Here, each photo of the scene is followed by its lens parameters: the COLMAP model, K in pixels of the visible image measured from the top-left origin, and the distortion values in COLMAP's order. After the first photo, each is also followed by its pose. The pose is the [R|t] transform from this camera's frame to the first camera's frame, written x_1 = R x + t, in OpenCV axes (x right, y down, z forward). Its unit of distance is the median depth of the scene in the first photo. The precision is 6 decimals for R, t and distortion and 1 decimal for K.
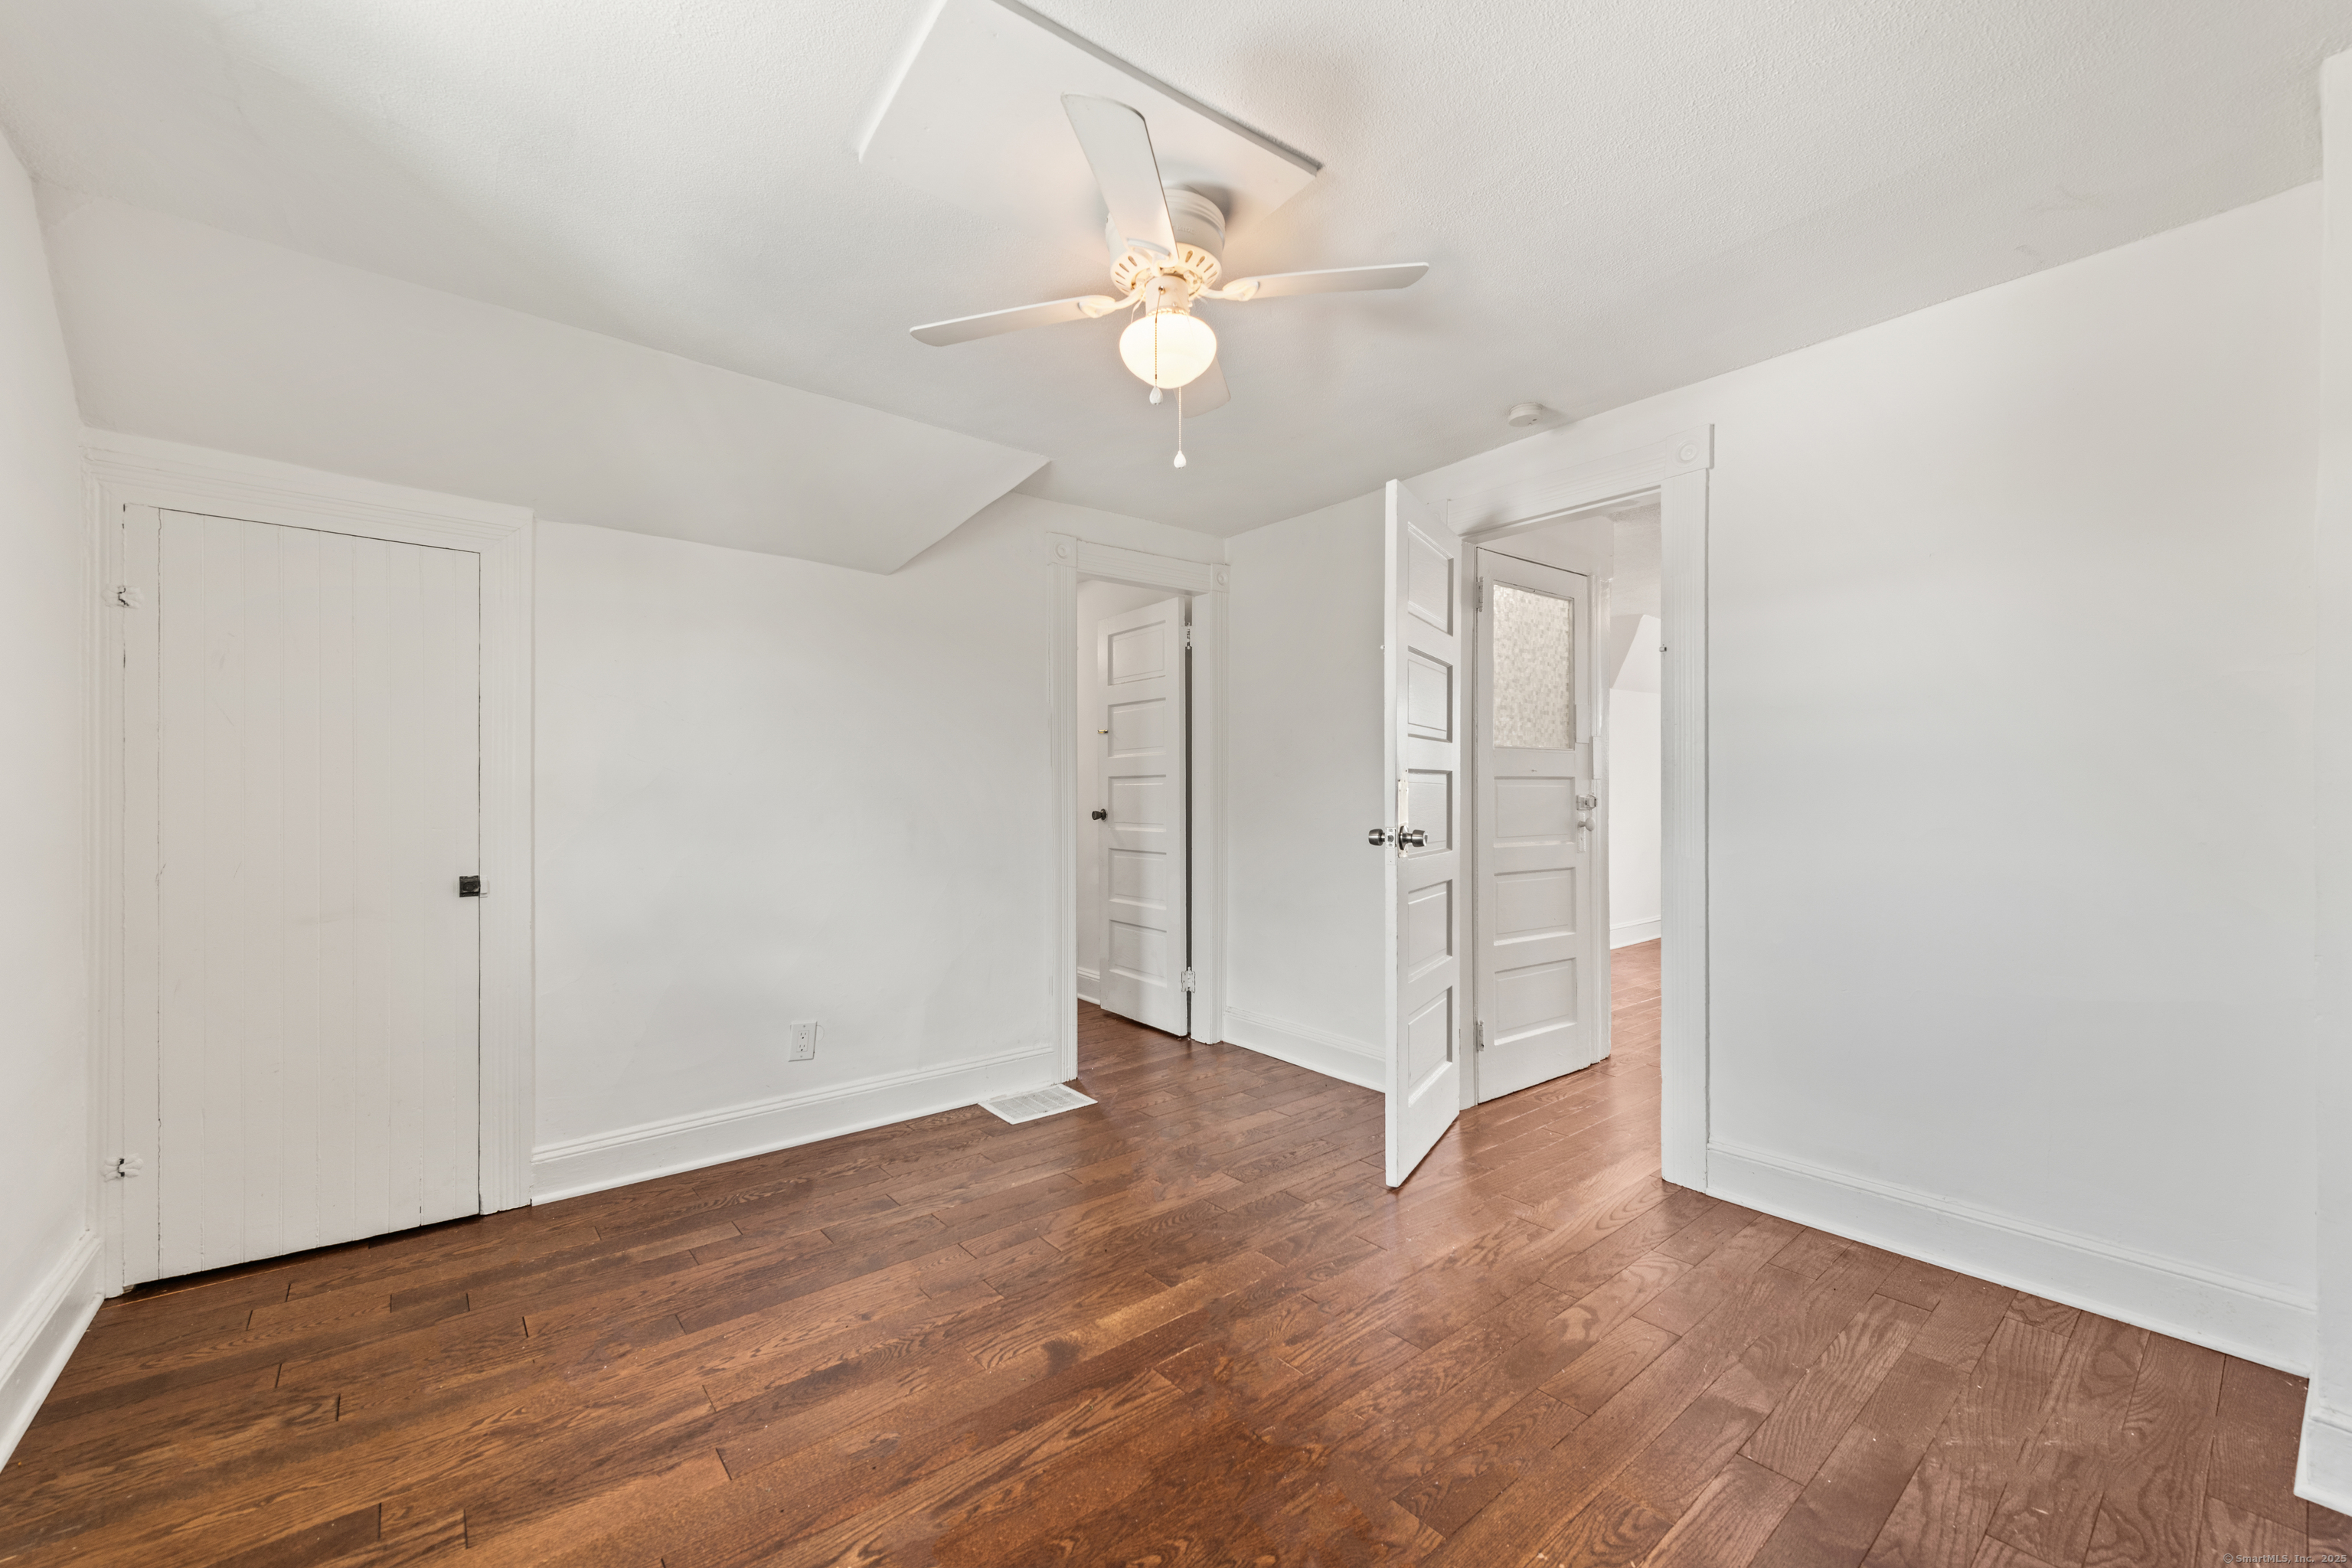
lens RADIAL K [[934.8, 0, 1201.6], [0, 934.8, 778.1], [0, 0, 1]] dist [0.020728, -0.007249]
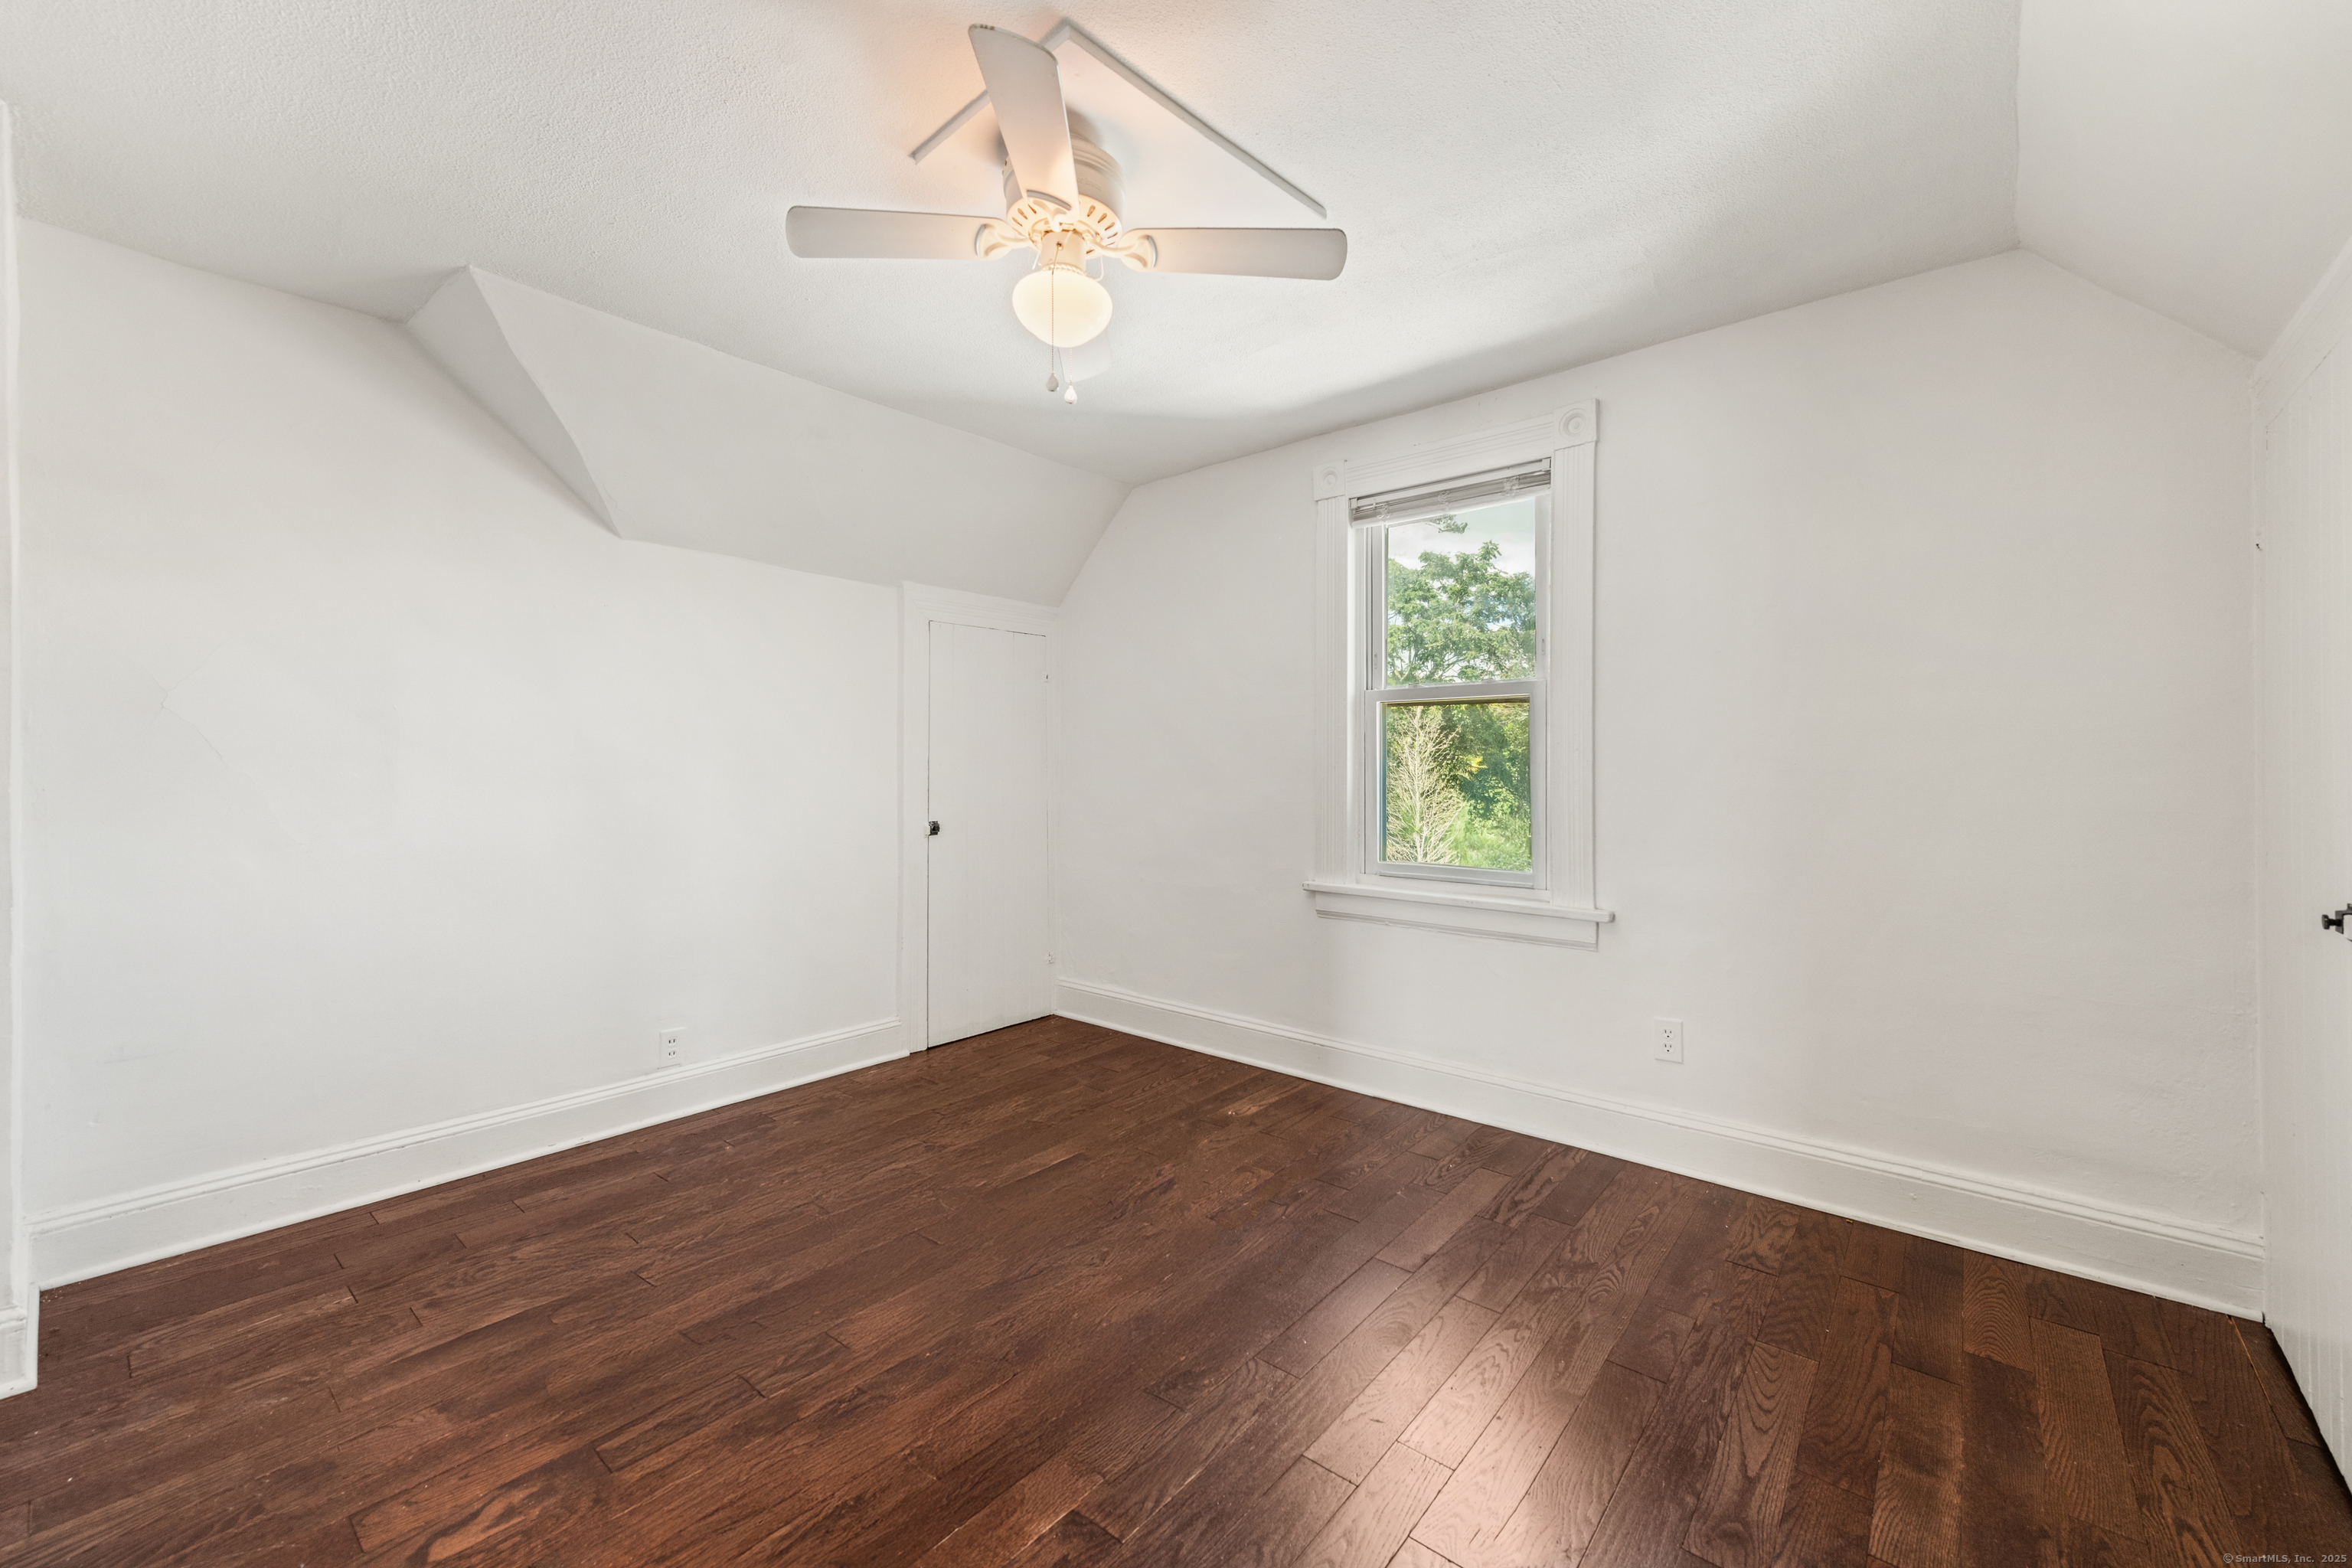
lens RADIAL K [[934.8, 0, 1201.6], [0, 934.8, 778.1], [0, 0, 1]] dist [0.020728, -0.007249]
pose [[-0.983738, 0.002529, -0.179590, -0.002925], [0.003449, 0.999982, -0.004812, 0.031959], [0.179574, -0.005353, -0.983730, 1.662655]]
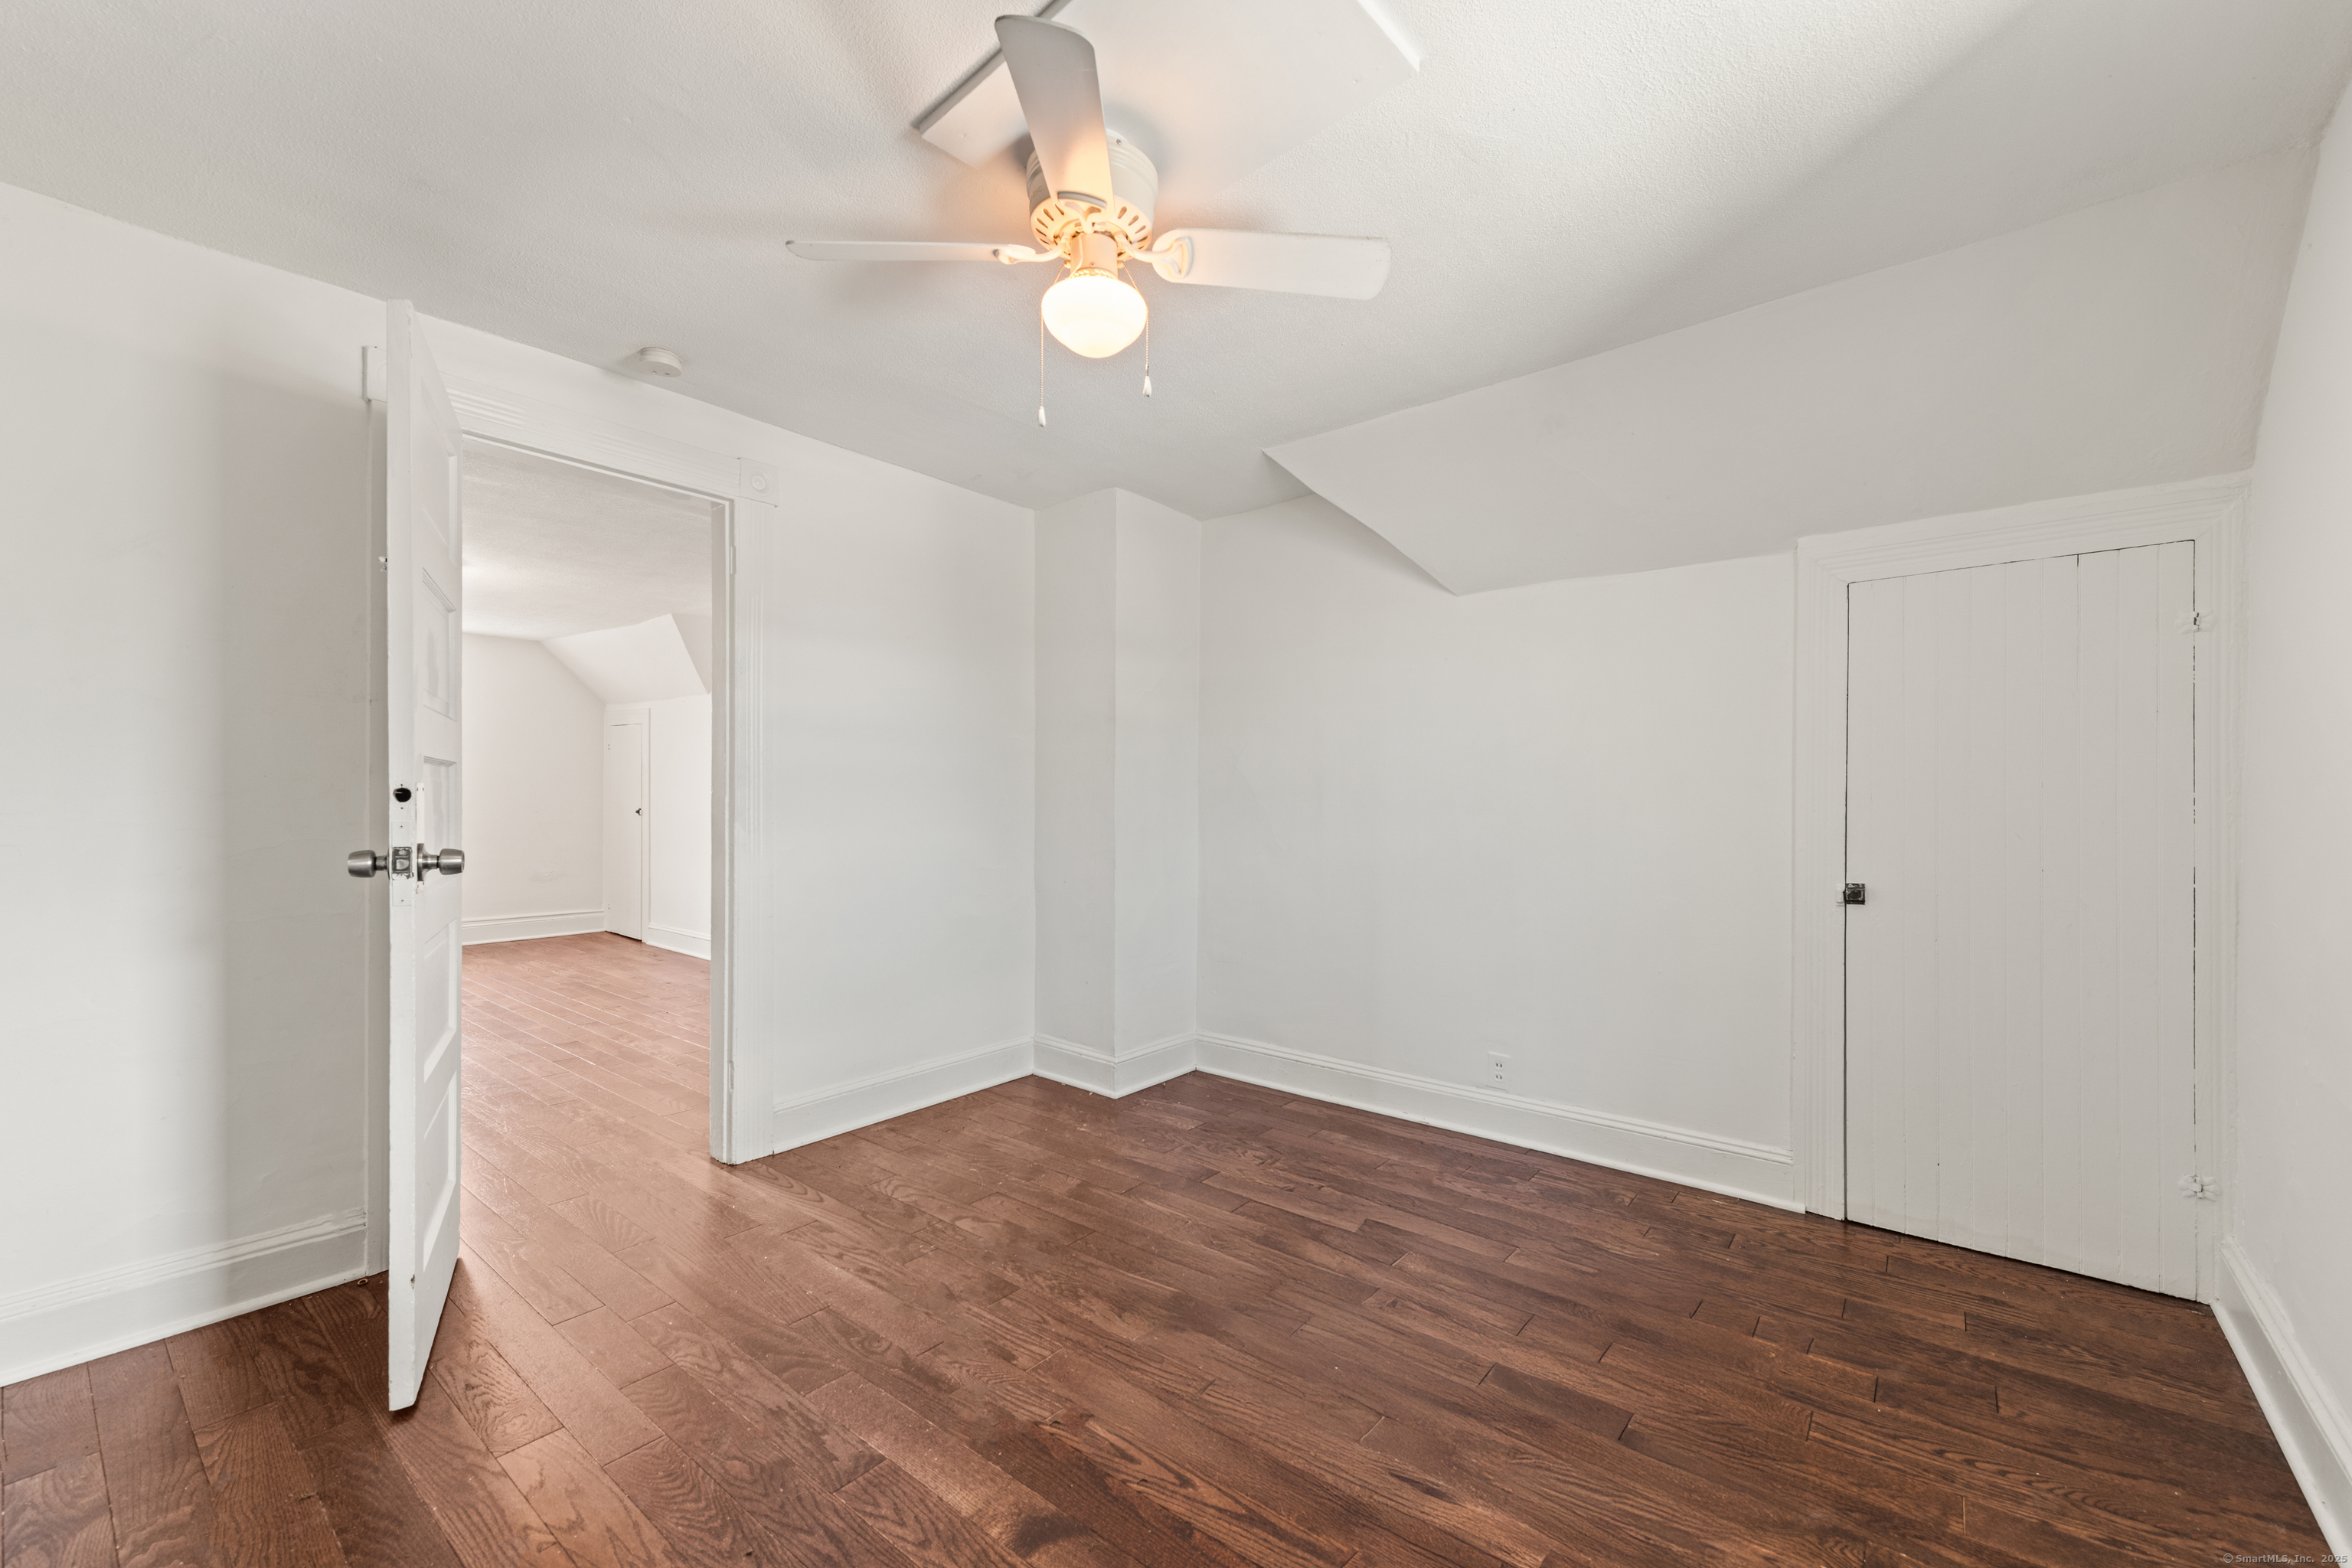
lens RADIAL K [[937.9, 0, 1174.0], [0, 937.9, 818.2], [0, 0, 1]] dist [0.019678, -0.007376]
pose [[-0.185834, -0.018479, 0.982407, -0.796875], [-0.018752, 0.999708, 0.015258, 0.019523], [-0.982402, -0.015587, -0.186126, 0.918755]]
